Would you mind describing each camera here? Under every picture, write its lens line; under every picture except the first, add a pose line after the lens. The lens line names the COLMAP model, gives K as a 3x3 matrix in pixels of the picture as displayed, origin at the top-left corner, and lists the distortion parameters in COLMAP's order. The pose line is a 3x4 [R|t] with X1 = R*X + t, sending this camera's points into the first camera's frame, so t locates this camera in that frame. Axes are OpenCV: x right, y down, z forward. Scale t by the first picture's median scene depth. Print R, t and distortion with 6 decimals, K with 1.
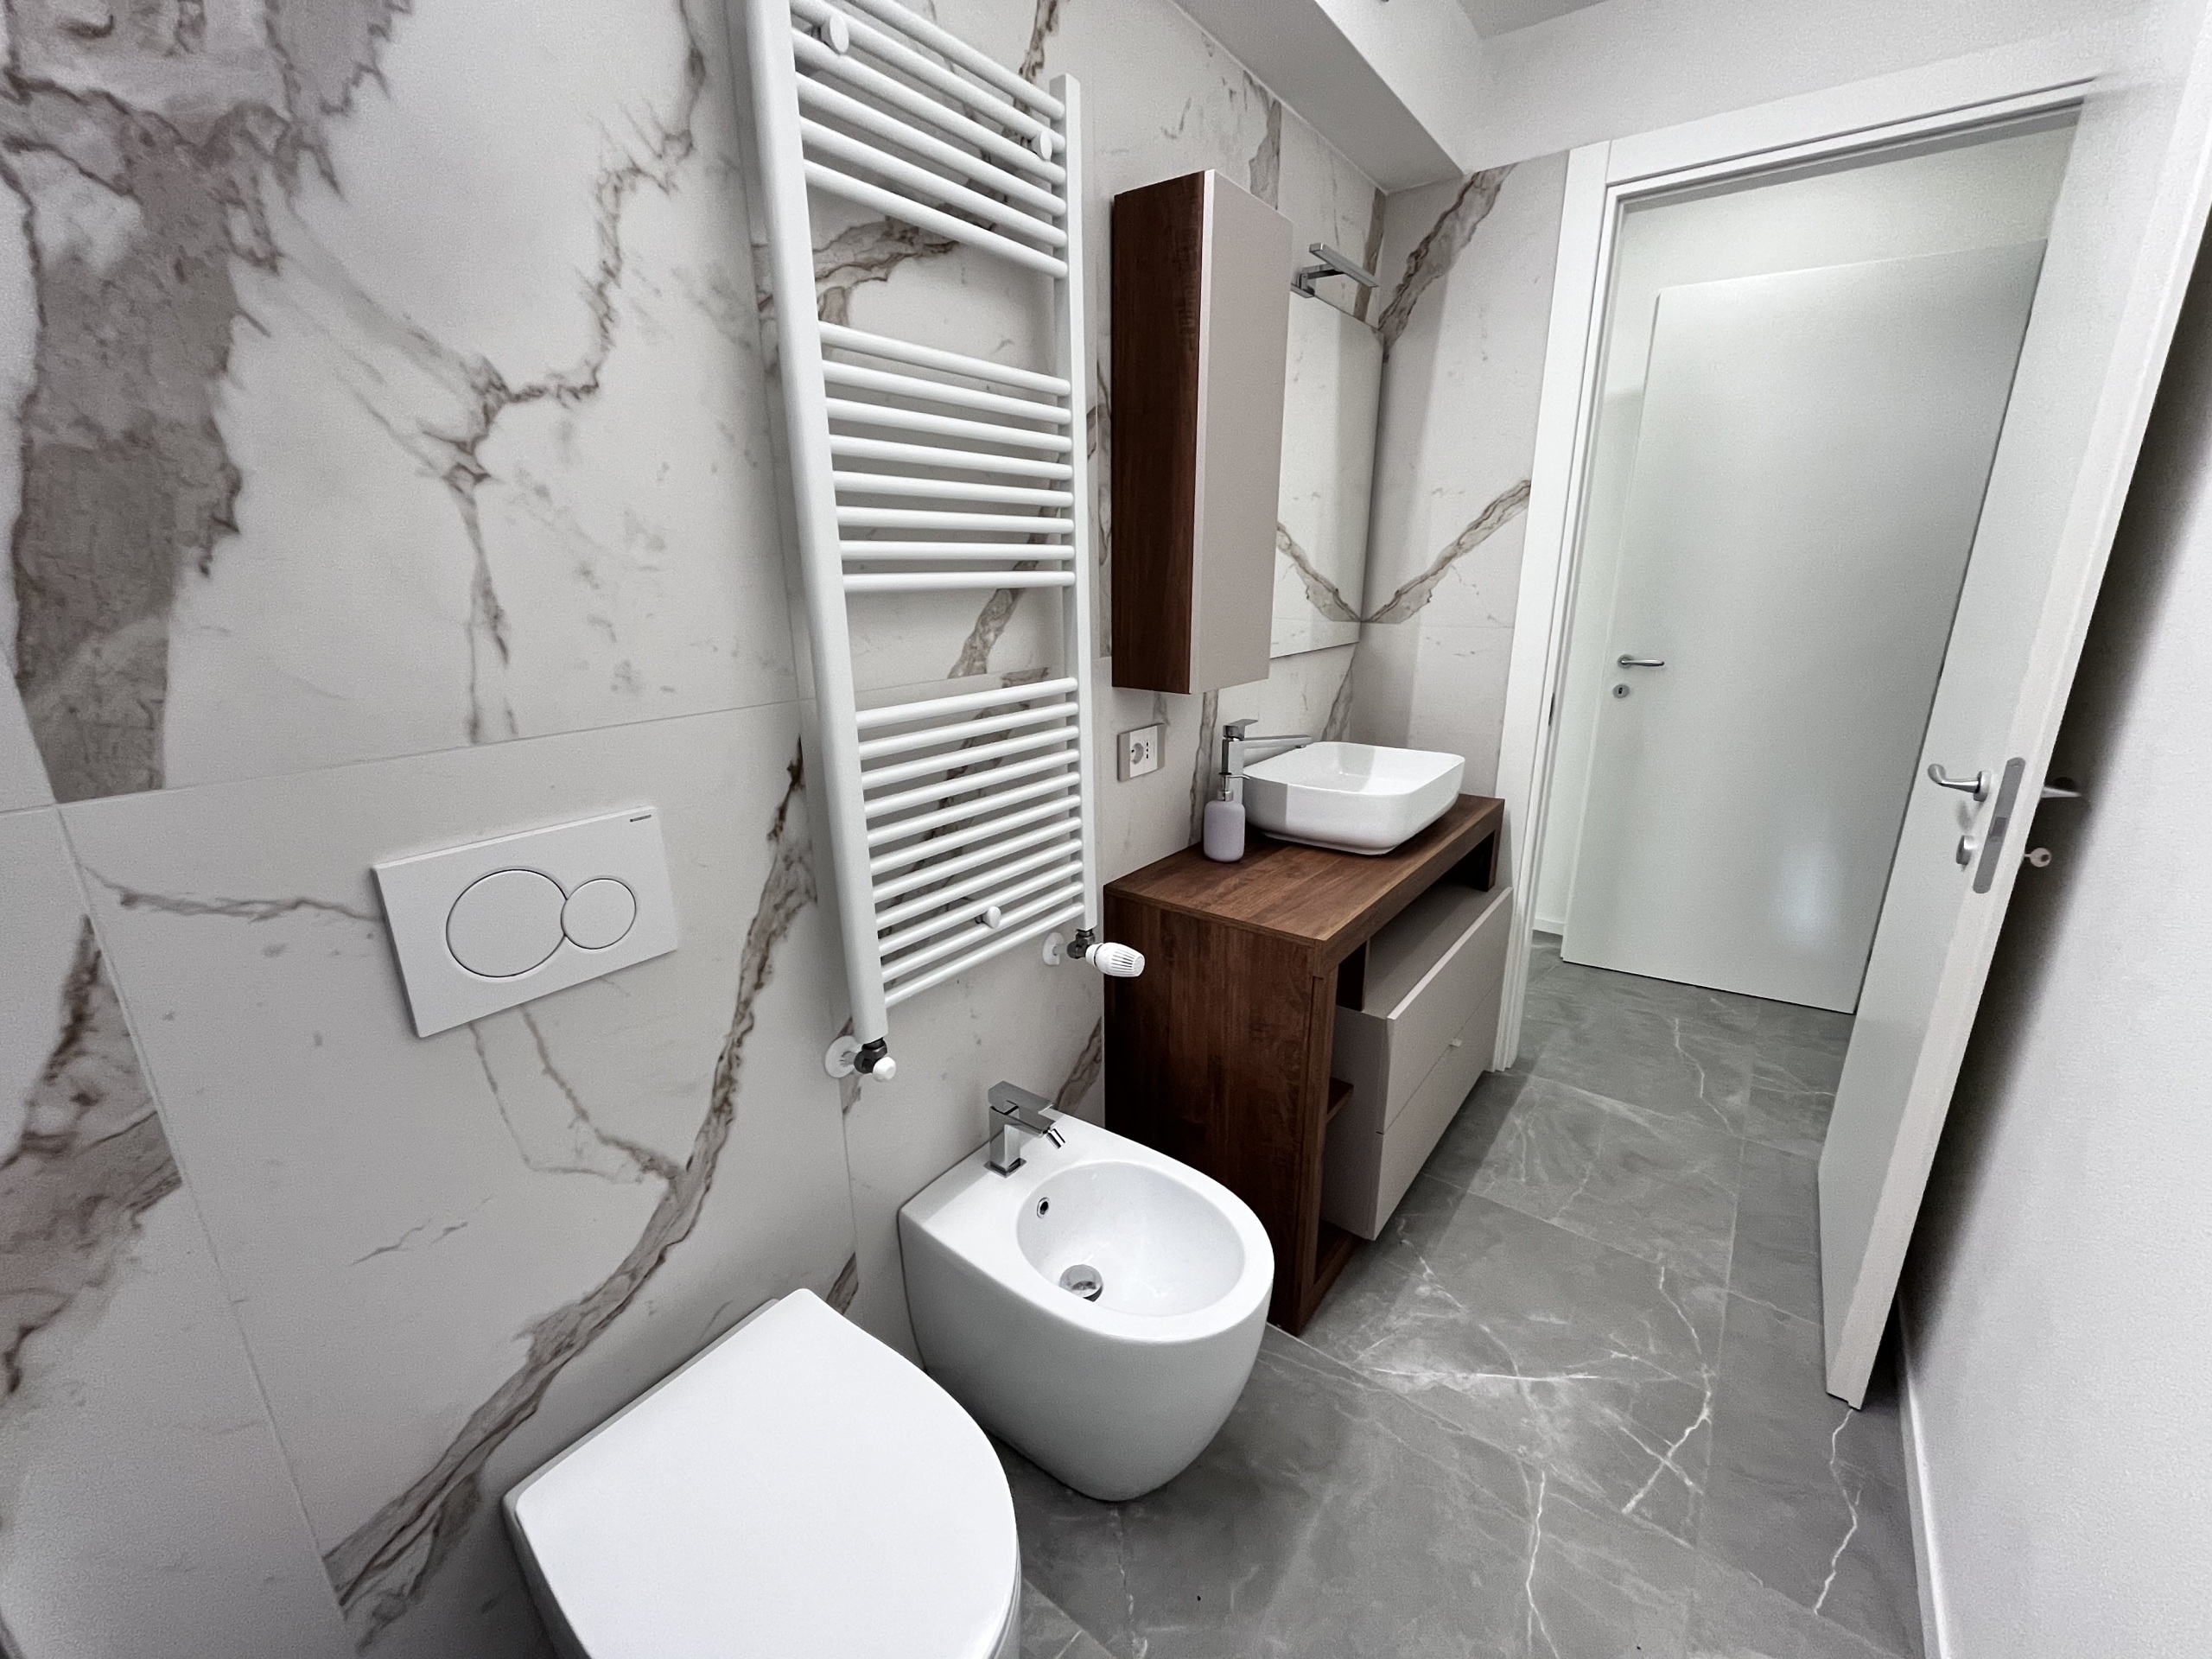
lens RADIAL K [[899.3, 0, 1108.4], [0, 899.3, 828.0], [0, 0, 1]] dist [-0.004186, -0.000879]
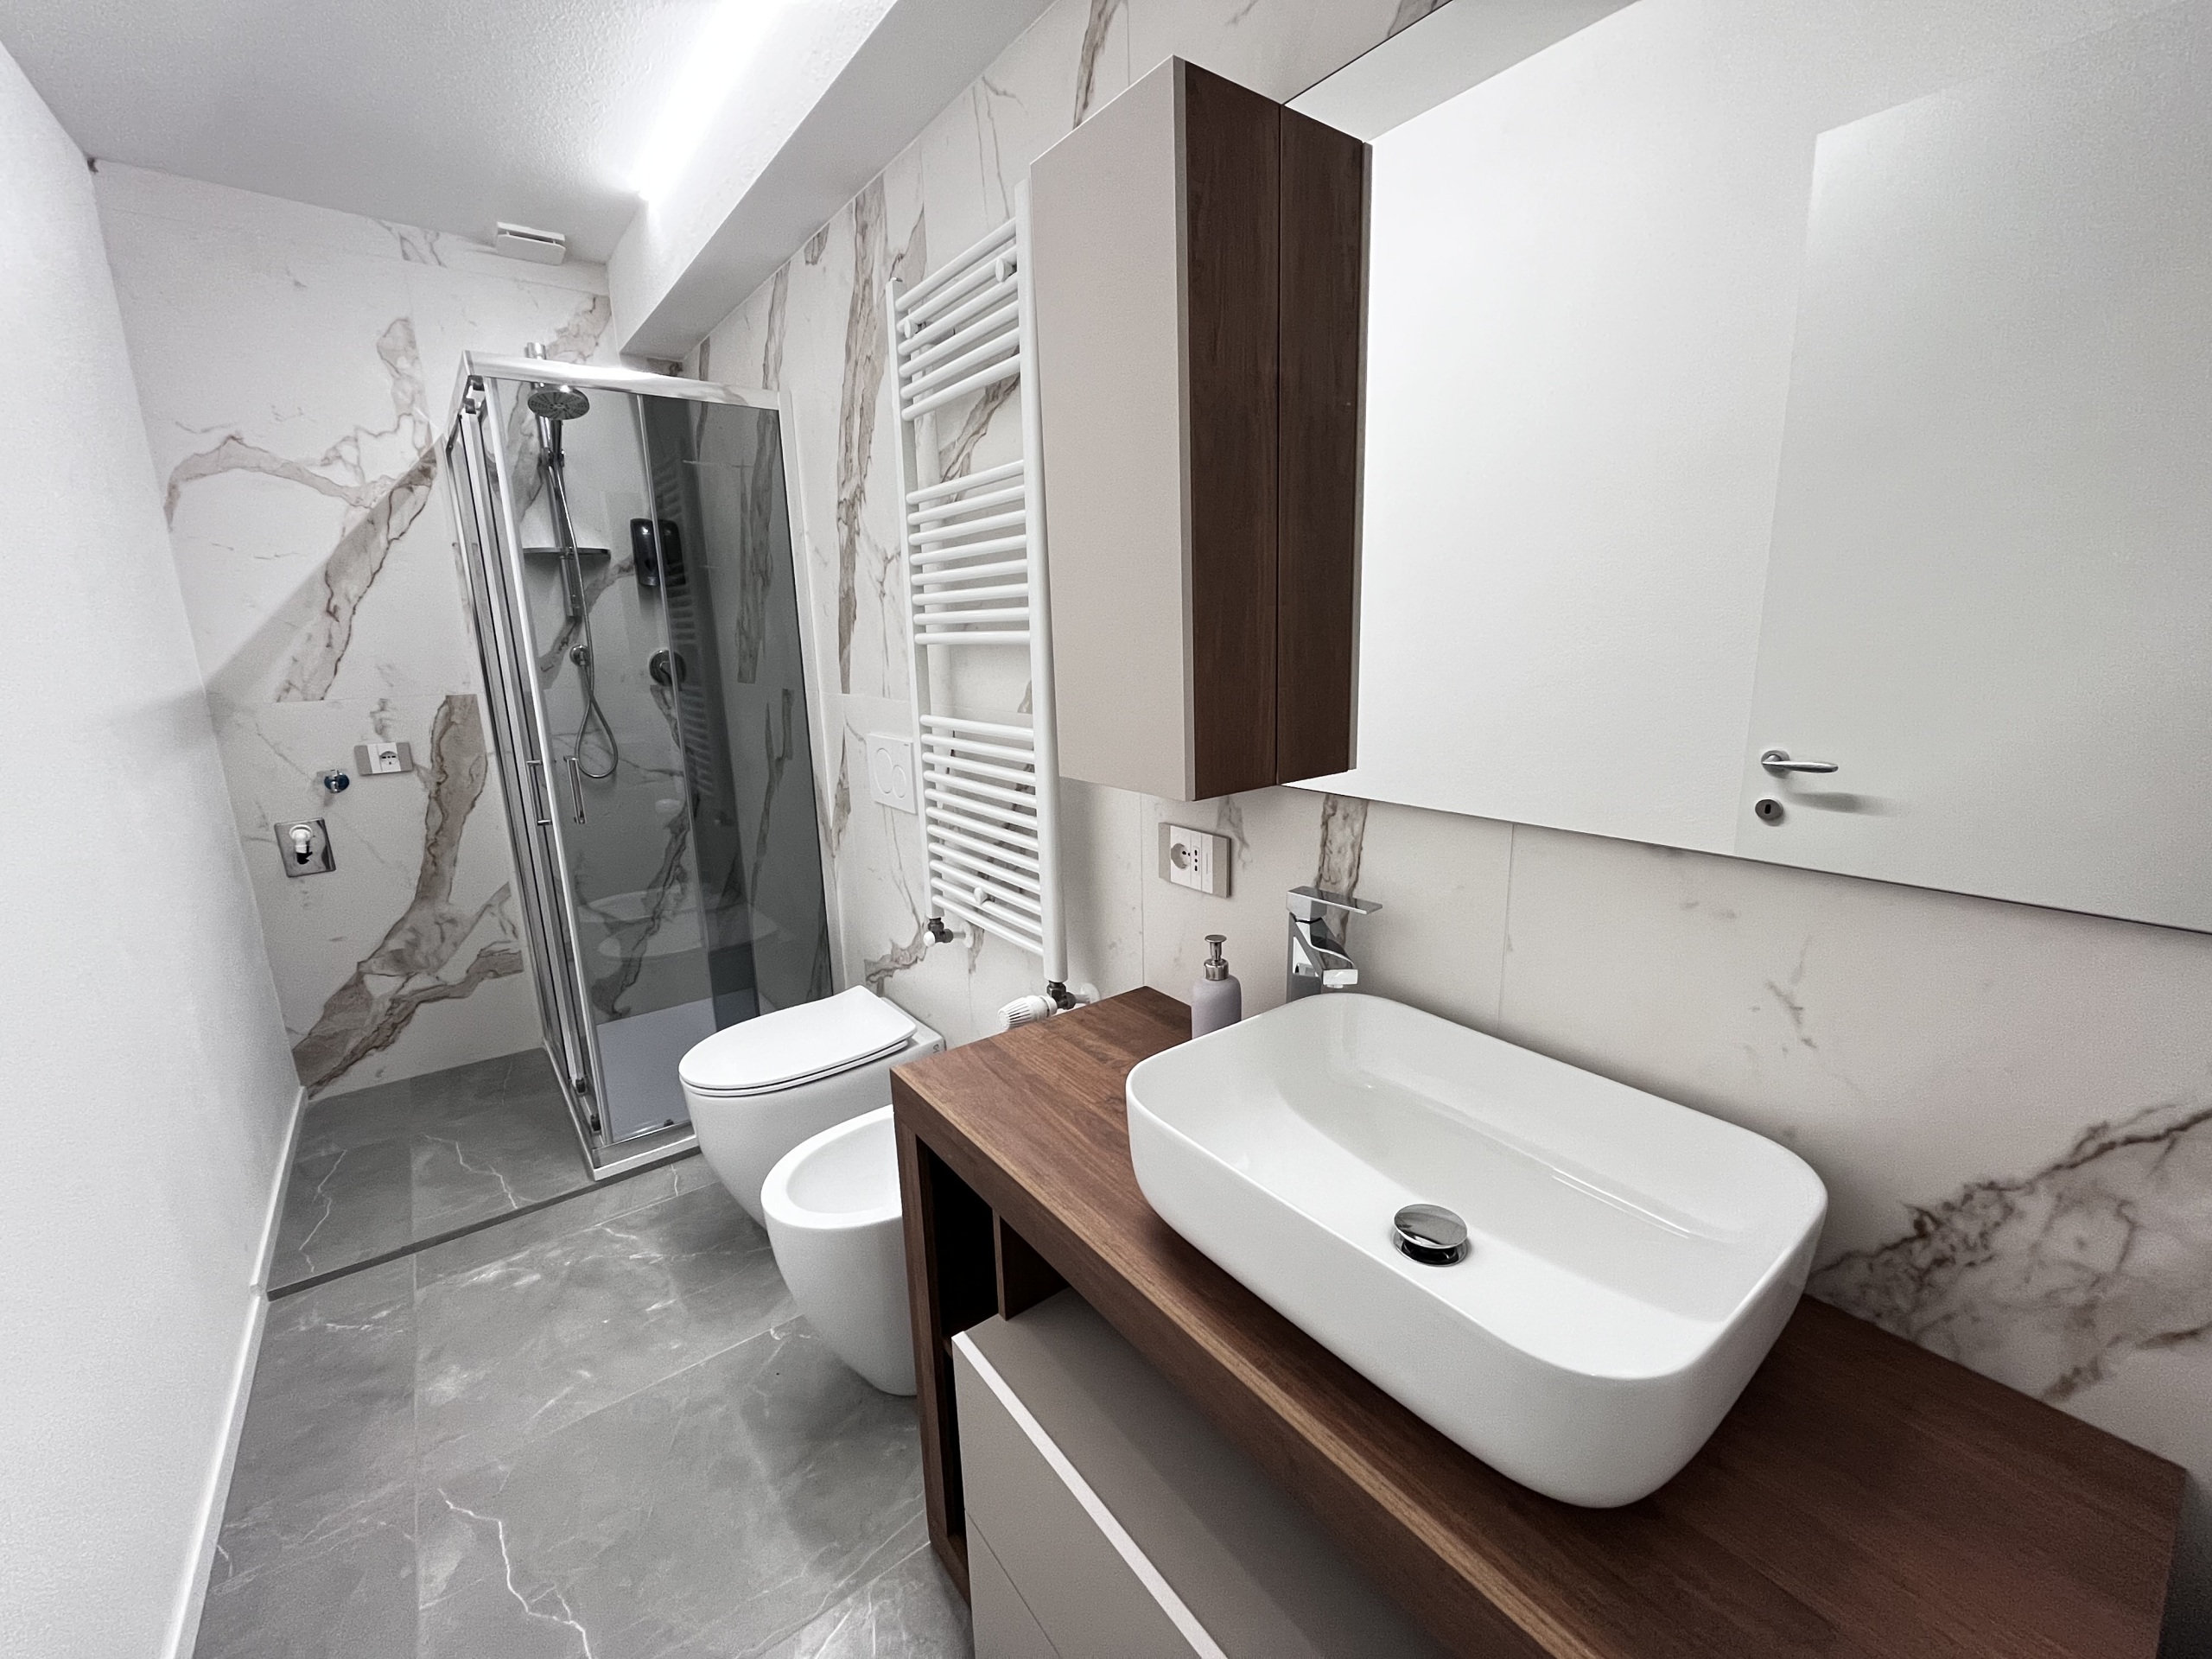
lens RADIAL K [[899.3, 0, 1107.7], [0, 899.3, 829.2], [0, 0, 1]] dist [-0.004186, -0.000879]
pose [[-0.275439, 0.217834, -0.936313, 1.008989], [-0.248767, 0.924660, 0.288304, -0.407700], [0.928573, 0.312334, -0.200497, 1.407386]]
